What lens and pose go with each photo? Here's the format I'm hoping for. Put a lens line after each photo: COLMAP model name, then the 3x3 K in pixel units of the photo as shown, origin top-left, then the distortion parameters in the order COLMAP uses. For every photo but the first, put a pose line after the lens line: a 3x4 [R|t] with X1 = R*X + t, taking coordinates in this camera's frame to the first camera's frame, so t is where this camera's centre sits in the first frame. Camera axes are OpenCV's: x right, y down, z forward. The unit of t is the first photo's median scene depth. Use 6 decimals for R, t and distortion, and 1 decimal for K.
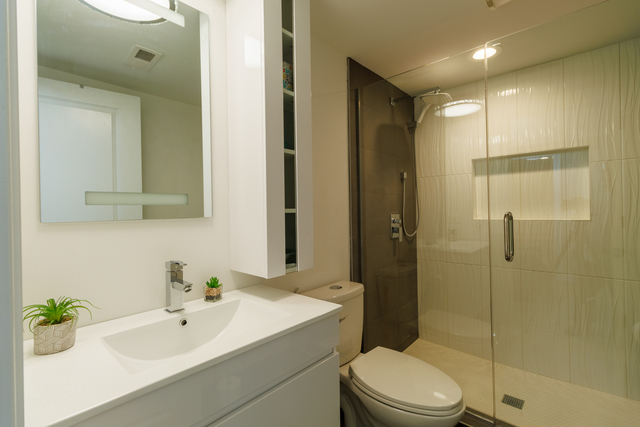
lens RADIAL K [[297.5, 0, 320.6], [0, 297.5, 212.4], [0, 0, 1]] dist [0.002470, -0.000129]
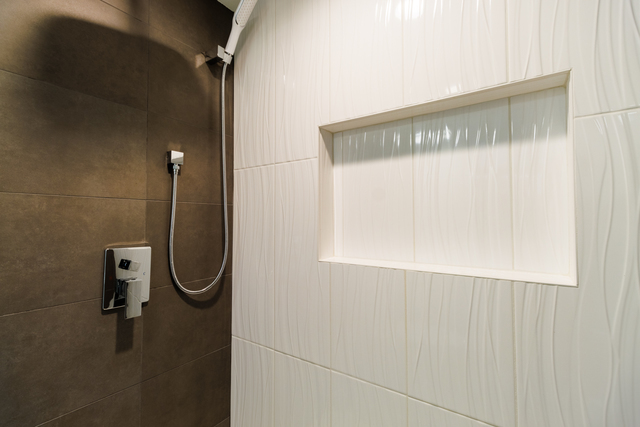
lens RADIAL K [[297.5, 0, 319.4], [0, 297.5, 211.6], [0, 0, 1]] dist [0.002470, -0.000129]
pose [[0.995158, 0.026660, 0.094601, 0.549823], [-0.022679, 0.998822, -0.042908, -0.037177], [-0.095633, 0.040555, 0.994590, 0.652846]]
